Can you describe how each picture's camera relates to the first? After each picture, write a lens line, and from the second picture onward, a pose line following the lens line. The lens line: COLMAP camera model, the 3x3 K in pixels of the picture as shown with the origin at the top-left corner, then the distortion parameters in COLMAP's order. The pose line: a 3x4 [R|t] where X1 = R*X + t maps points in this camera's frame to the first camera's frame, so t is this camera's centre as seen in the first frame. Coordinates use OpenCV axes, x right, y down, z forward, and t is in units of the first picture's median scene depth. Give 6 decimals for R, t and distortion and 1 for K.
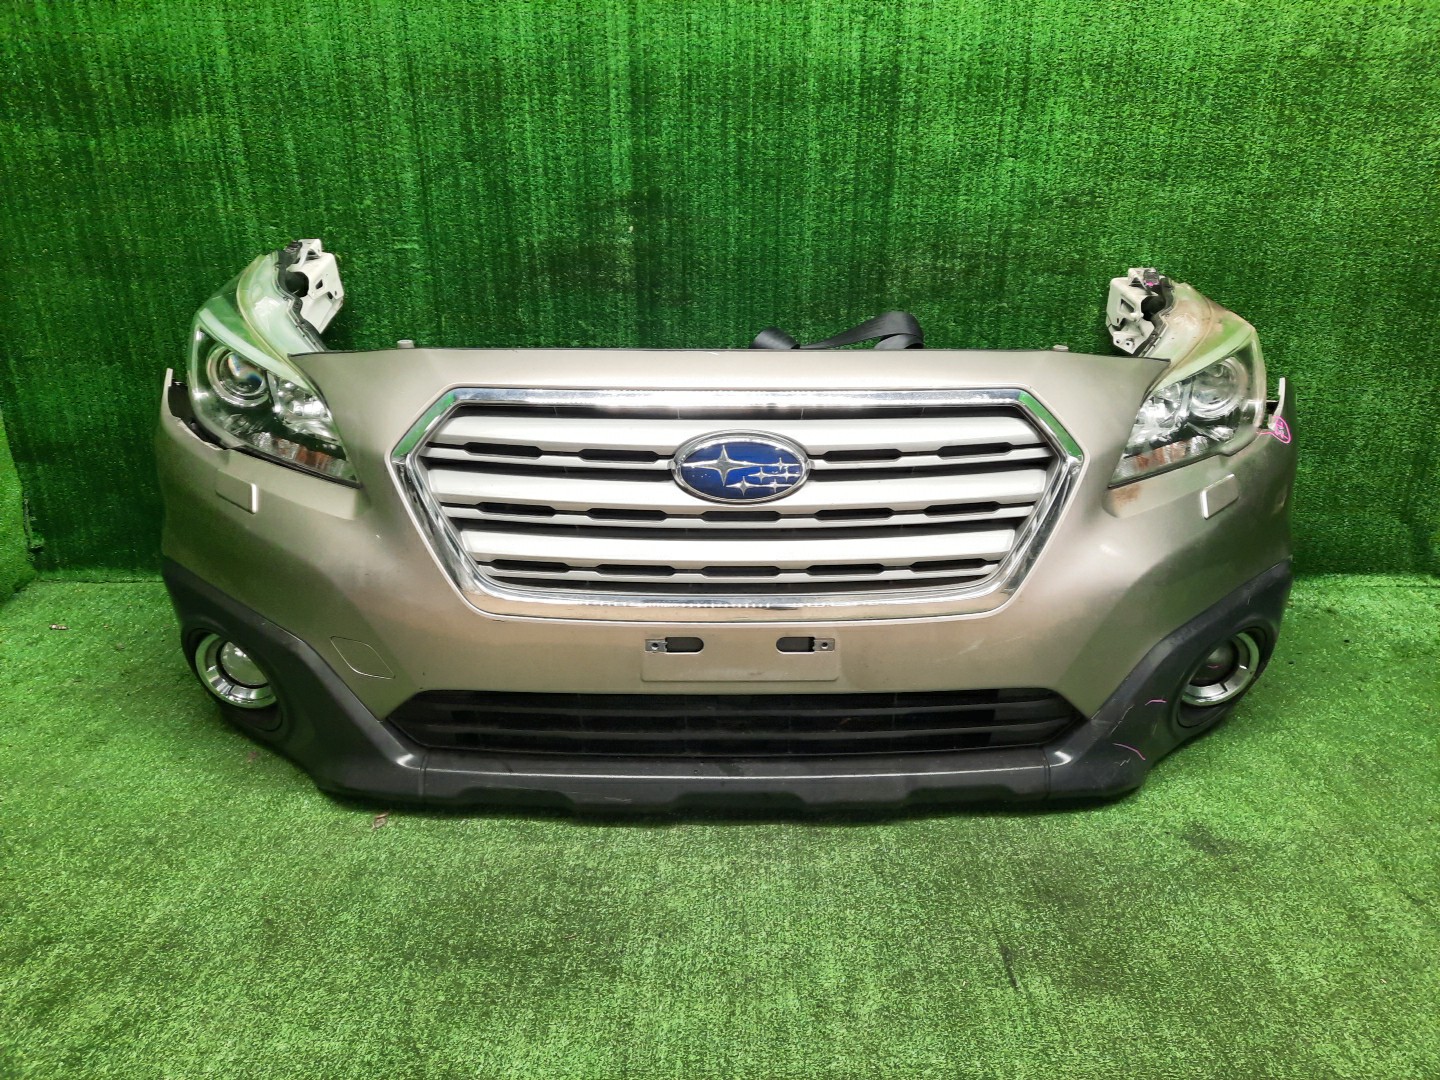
lens RADIAL K [[1085.8, 0, 720.0], [0, 1085.8, 540.0], [0, 0, 1]] dist [0.025125, -0.003390]
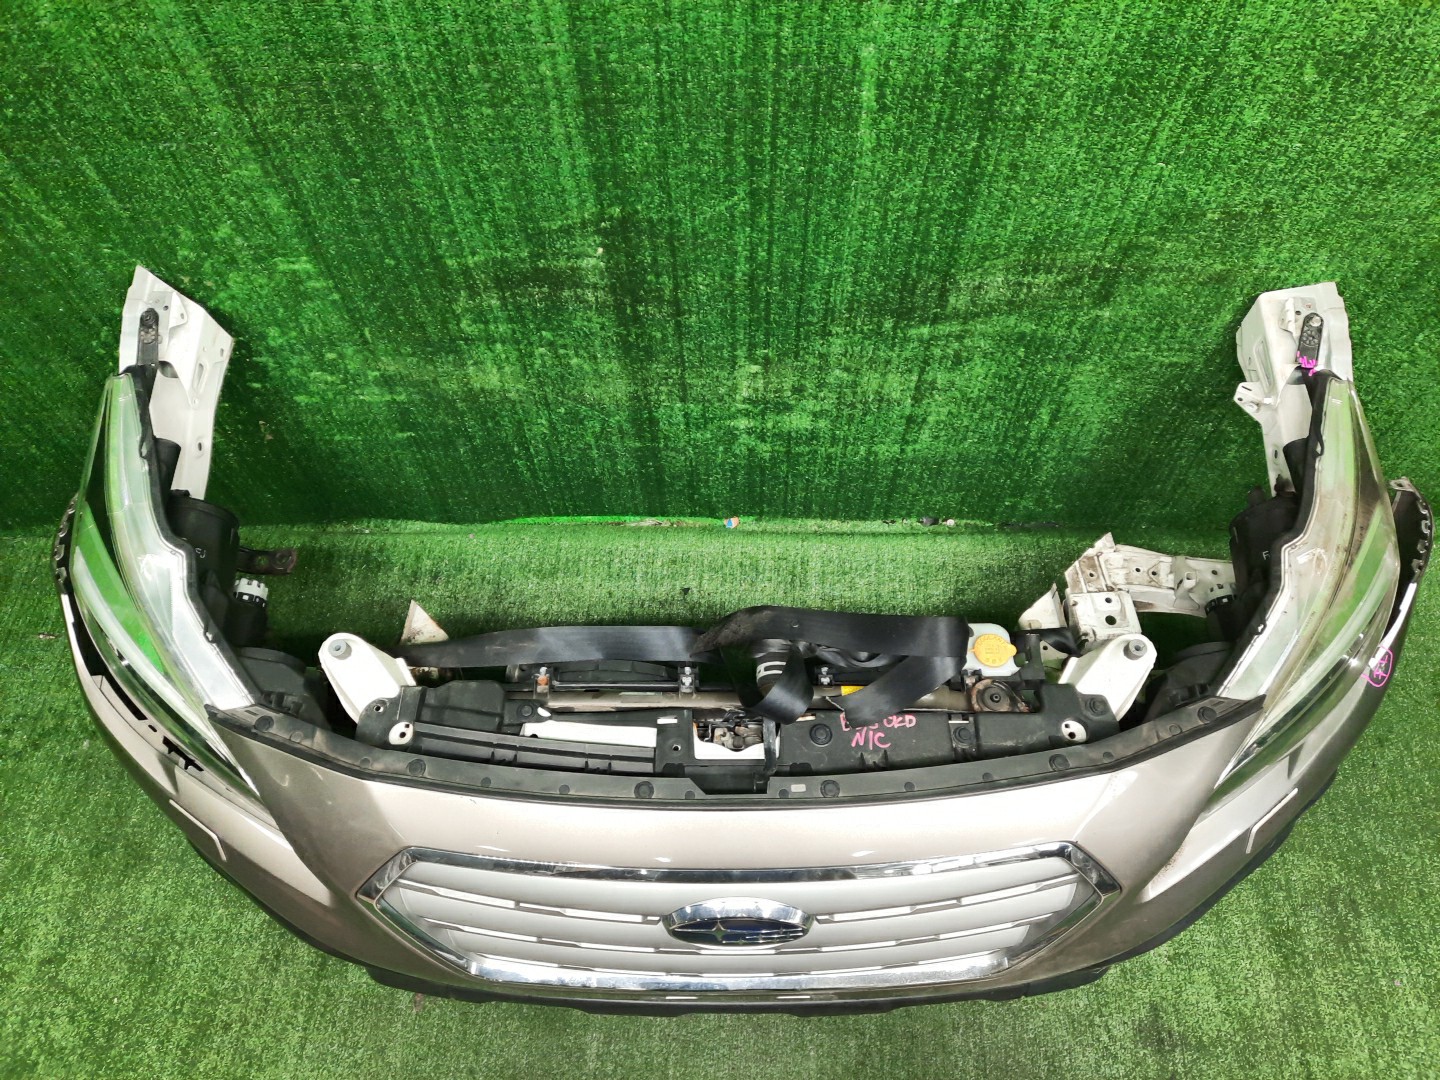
lens RADIAL K [[1085.8, 0, 720.0], [0, 1085.8, 540.0], [0, 0, 1]] dist [0.025125, -0.003390]
pose [[0.999668, 0.004763, -0.025311, 0.016793], [0.012713, 0.763421, 0.645776, -0.621435], [0.022399, -0.645884, 0.763107, 0.343015]]
